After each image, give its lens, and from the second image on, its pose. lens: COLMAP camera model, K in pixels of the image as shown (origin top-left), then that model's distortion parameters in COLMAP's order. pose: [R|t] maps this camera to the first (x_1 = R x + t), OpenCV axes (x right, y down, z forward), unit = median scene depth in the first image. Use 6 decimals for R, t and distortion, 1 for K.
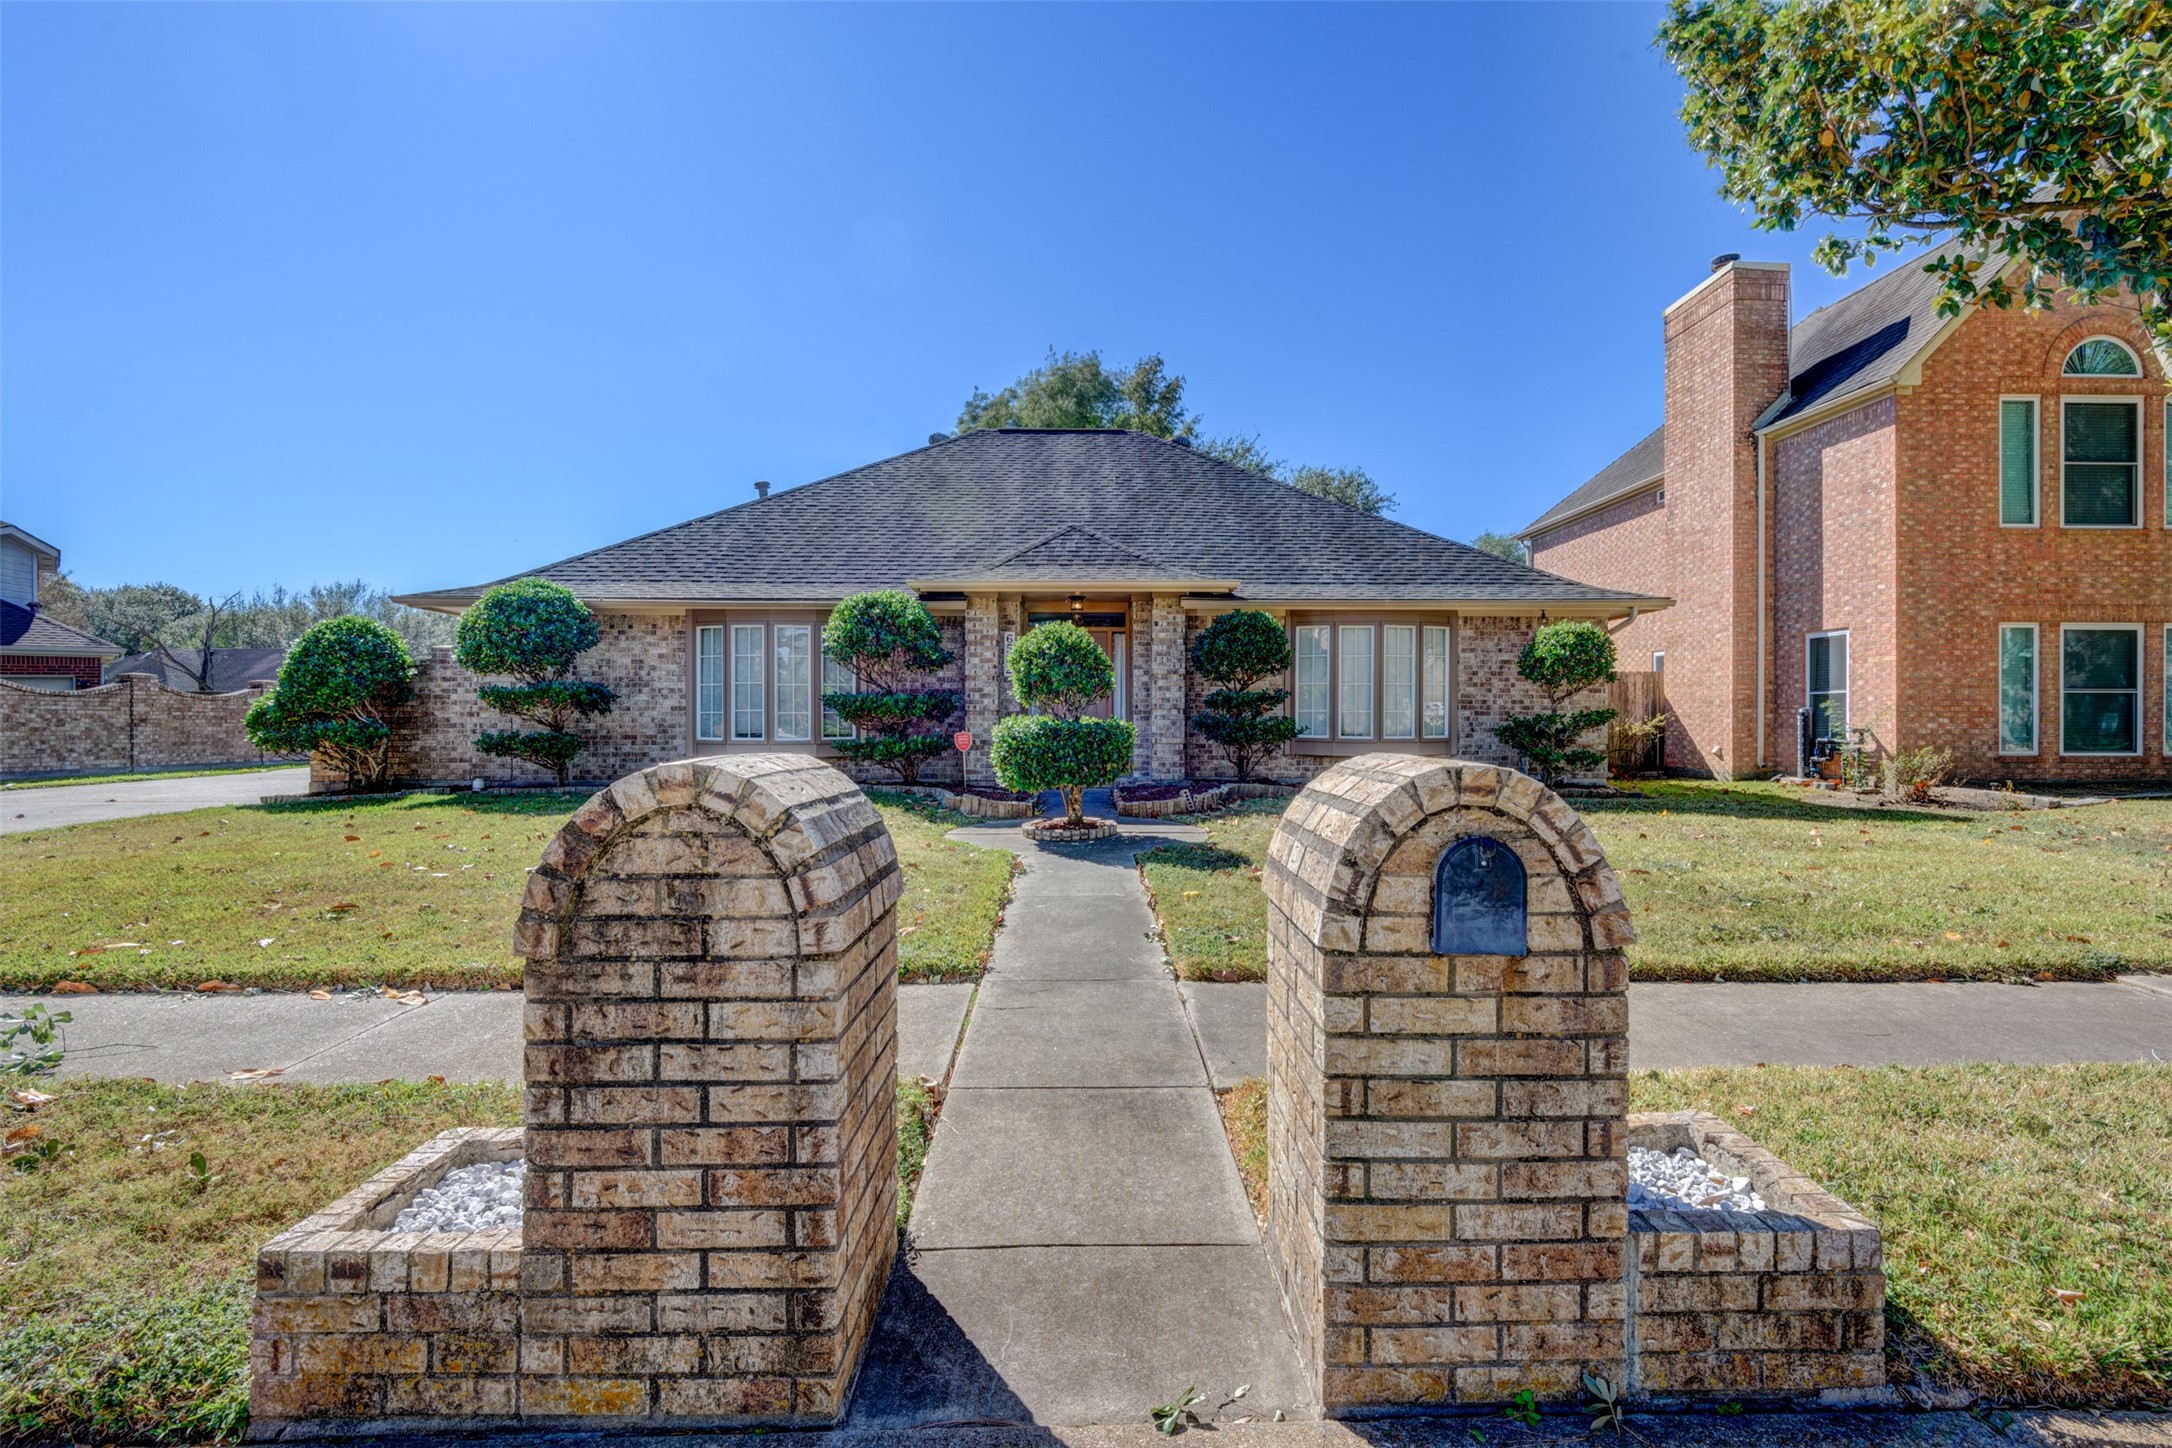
lens RADIAL K [[984.1, 0, 1089.2], [0, 984.1, 715.9], [0, 0, 1]] dist [0.024370, -0.012051]
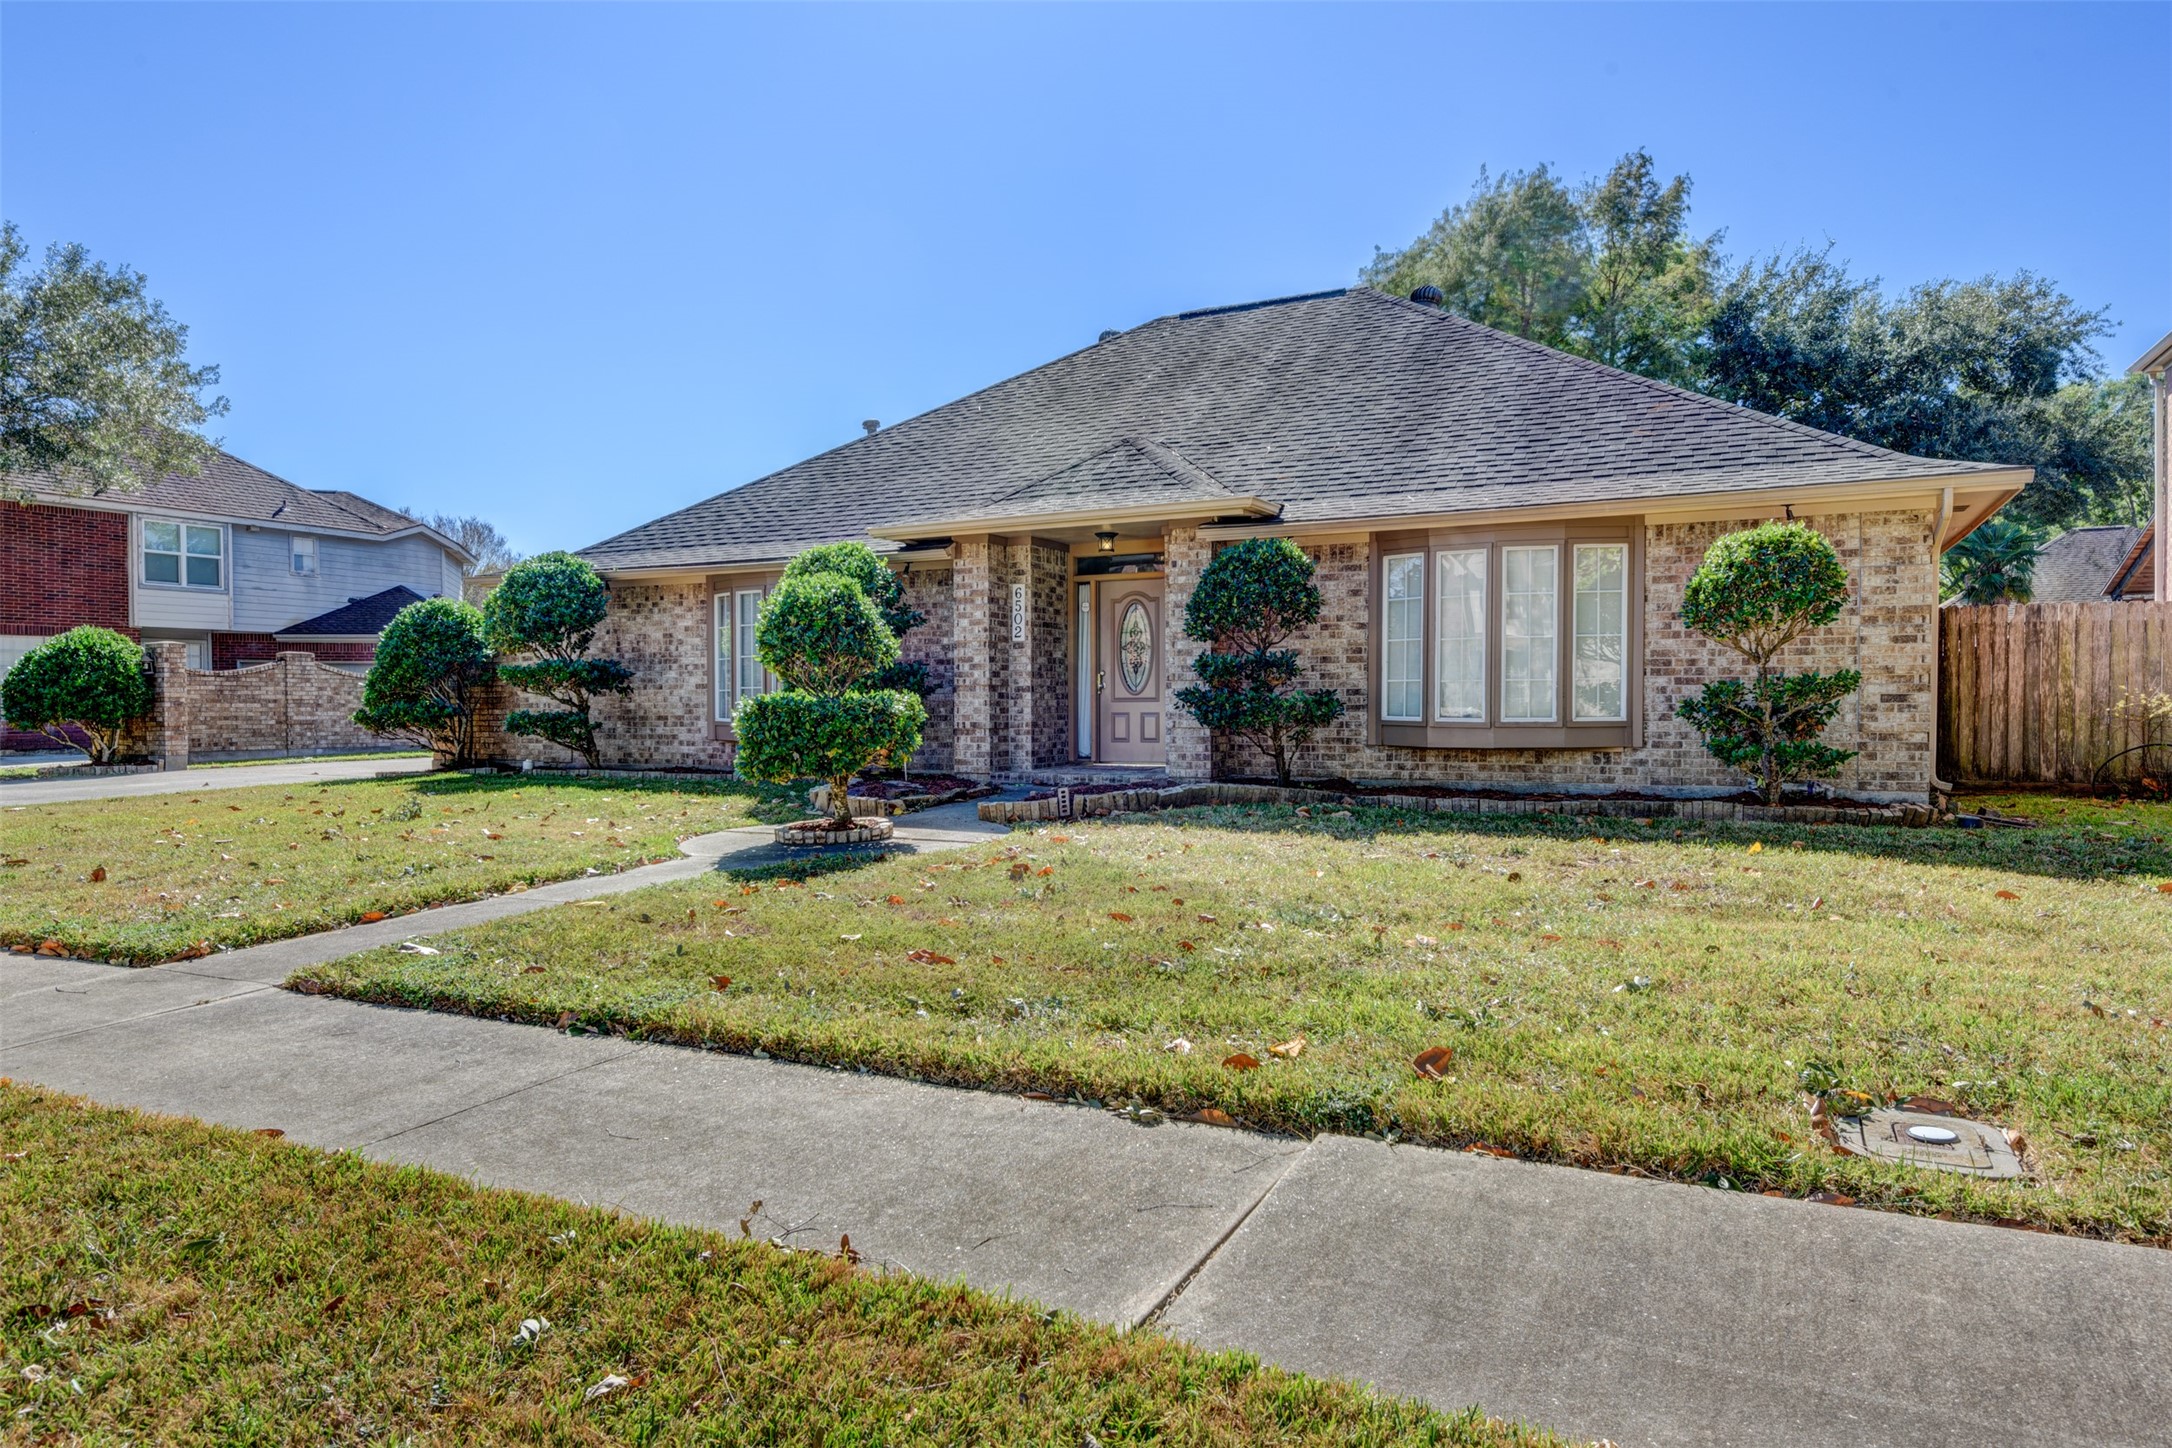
lens RADIAL K [[1305.3, 0, 1086.5], [0, 1305.3, 726.4], [0, 0, 1]] dist [0.006943, -0.000464]
pose [[0.884658, 0.004619, -0.466218, 0.453085], [0.006105, 0.999750, 0.021489, 0.005747], [0.466201, -0.021856, 0.884409, 0.107259]]
